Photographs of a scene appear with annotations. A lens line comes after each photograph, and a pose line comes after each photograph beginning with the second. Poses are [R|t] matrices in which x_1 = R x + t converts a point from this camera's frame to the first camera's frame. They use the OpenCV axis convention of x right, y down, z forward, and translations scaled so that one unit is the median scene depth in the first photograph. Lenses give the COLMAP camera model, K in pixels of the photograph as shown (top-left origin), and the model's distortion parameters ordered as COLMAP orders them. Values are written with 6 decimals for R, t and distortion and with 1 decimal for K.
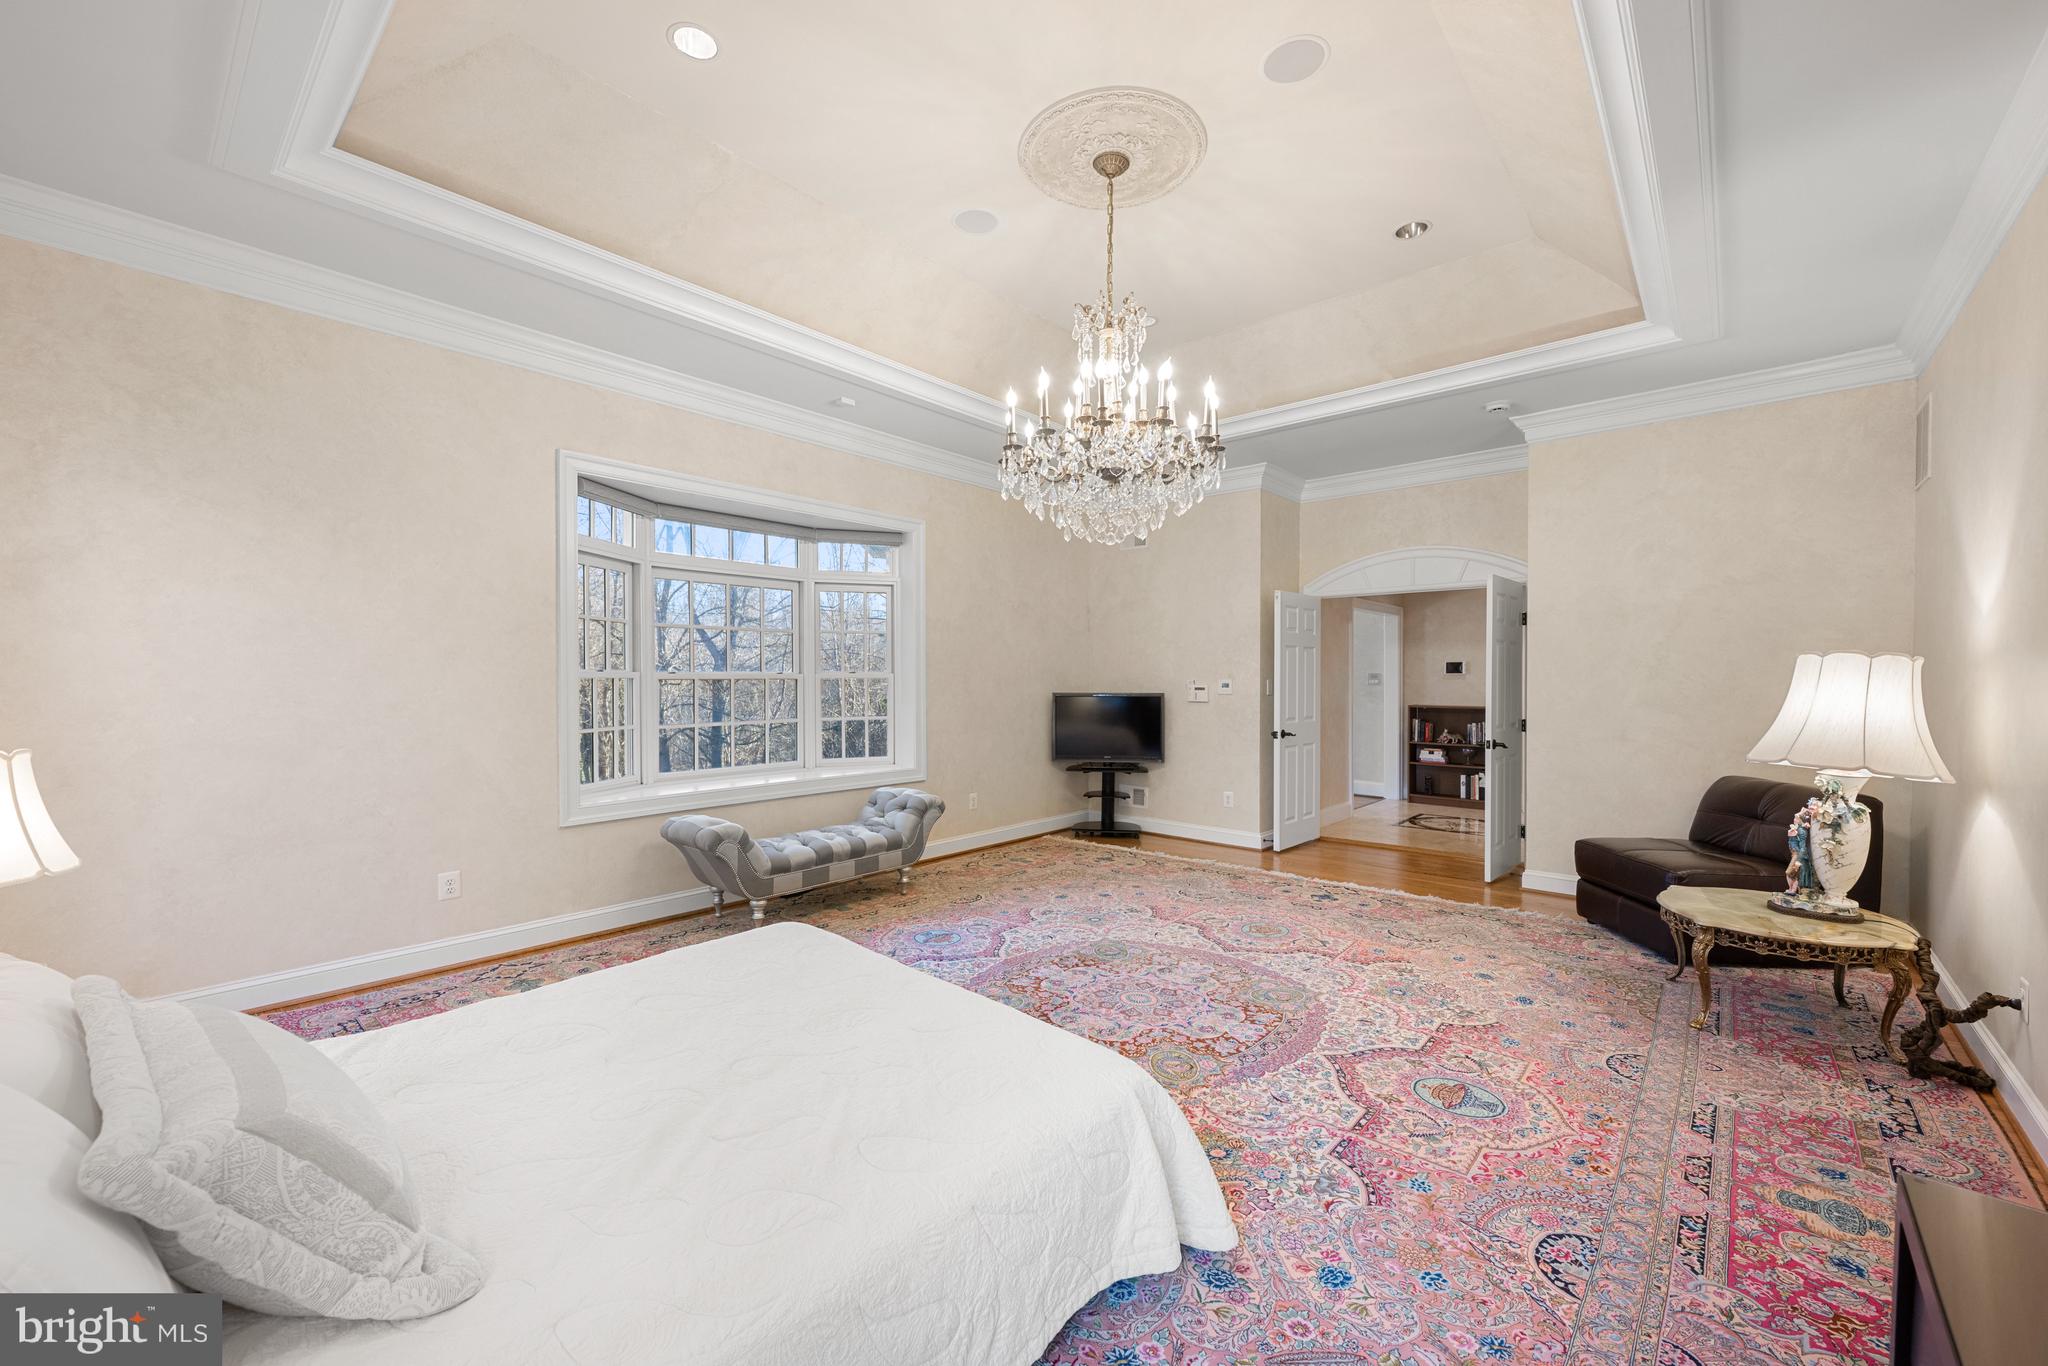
lens RADIAL K [[815.4, 0, 1024.0], [0, 815.4, 683.0], [0, 0, 1]] dist [-0.000349, 0.000310]
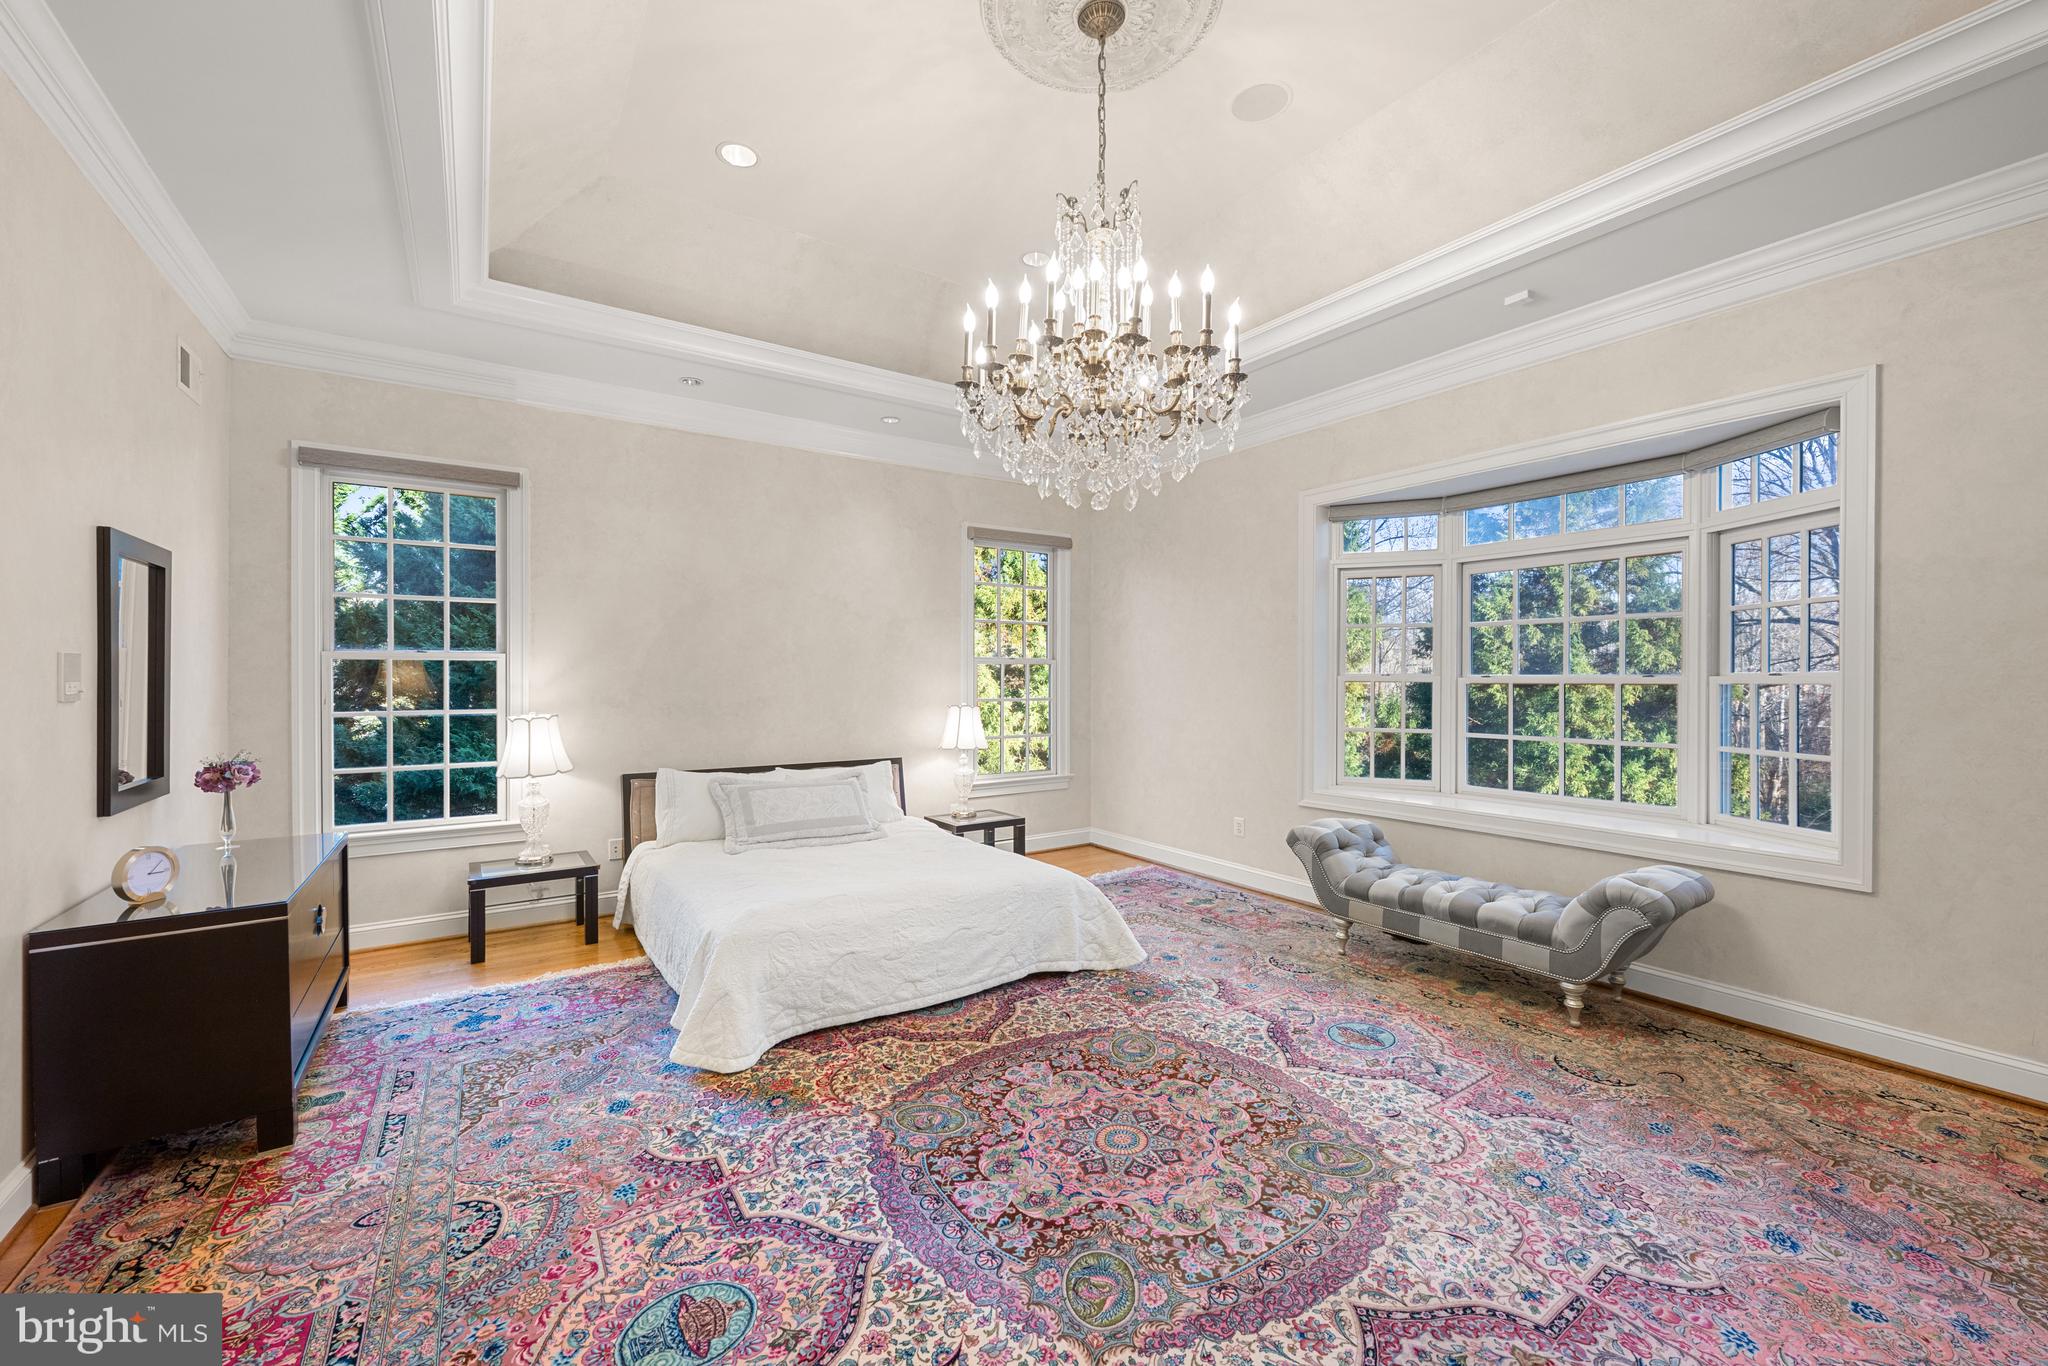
lens RADIAL K [[815.4, 0, 1024.0], [0, 815.4, 683.0], [0, 0, 1]] dist [-0.000349, 0.000310]
pose [[-0.259754, 0.003970, -0.965667, 0.915022], [-0.008739, 0.999941, 0.006462, -0.011609], [0.965635, 0.010118, -0.259704, 1.194734]]
